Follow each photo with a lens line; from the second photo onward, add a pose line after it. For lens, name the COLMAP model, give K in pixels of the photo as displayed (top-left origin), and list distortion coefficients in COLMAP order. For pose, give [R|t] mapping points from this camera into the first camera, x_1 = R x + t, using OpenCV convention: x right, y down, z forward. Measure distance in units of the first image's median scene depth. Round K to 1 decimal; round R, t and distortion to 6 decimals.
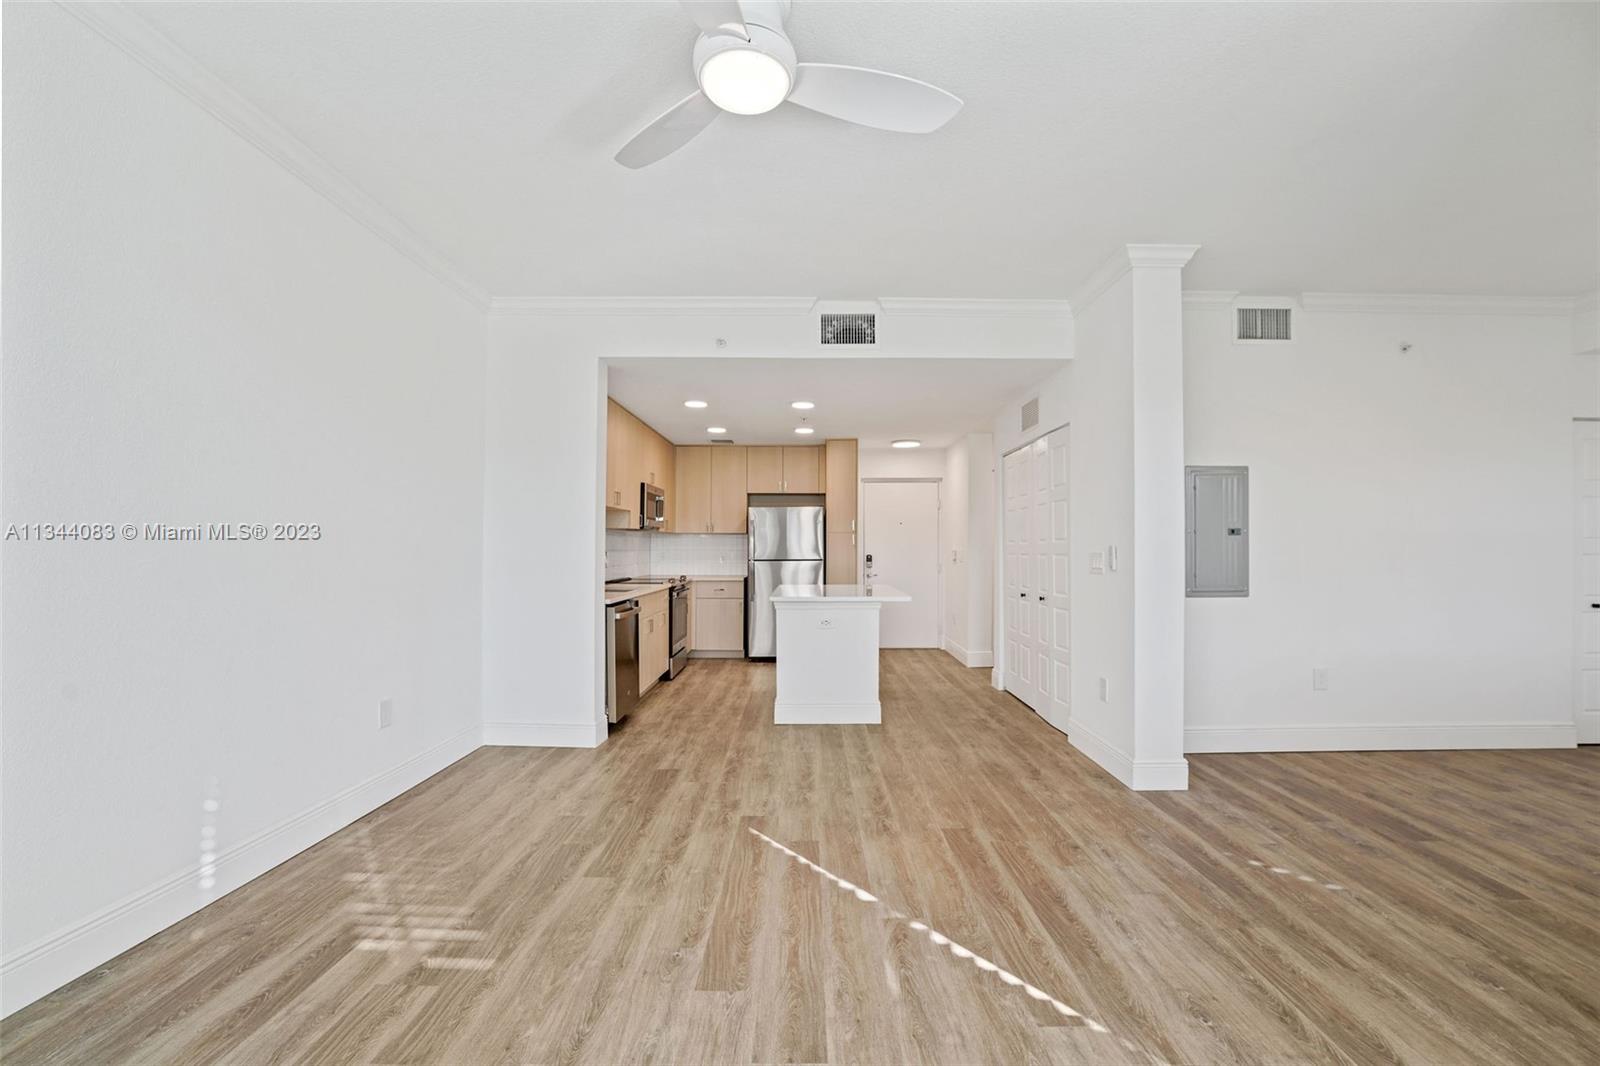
lens RADIAL K [[660.0, 0, 797.5], [0, 660.0, 538.2], [0, 0, 1]] dist [-0.032128, 0.007667]
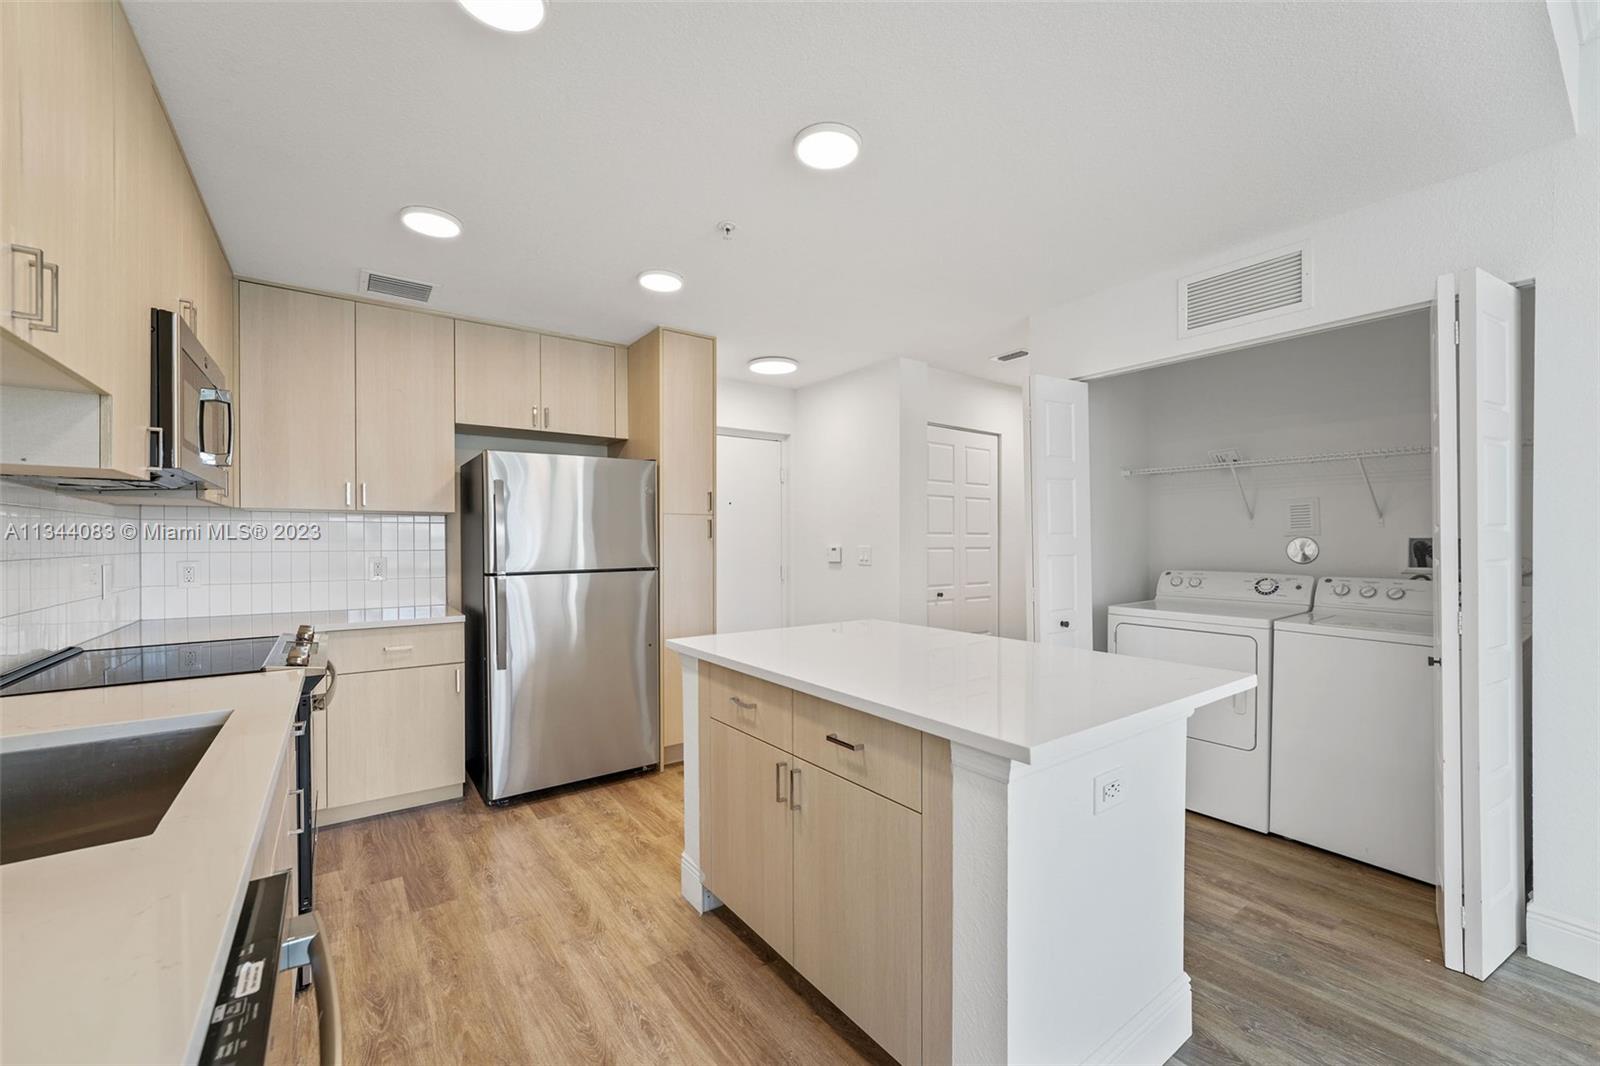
lens RADIAL K [[640.5, 0, 800.4], [0, 640.5, 538.1], [0, 0, 1]] dist [-0.002974, 0.000005]
pose [[0.796502, 0.002615, 0.604630, -0.430888], [-0.007971, 0.999949, 0.006176, 0.015993], [-0.604583, -0.009739, 0.796482, 1.440102]]
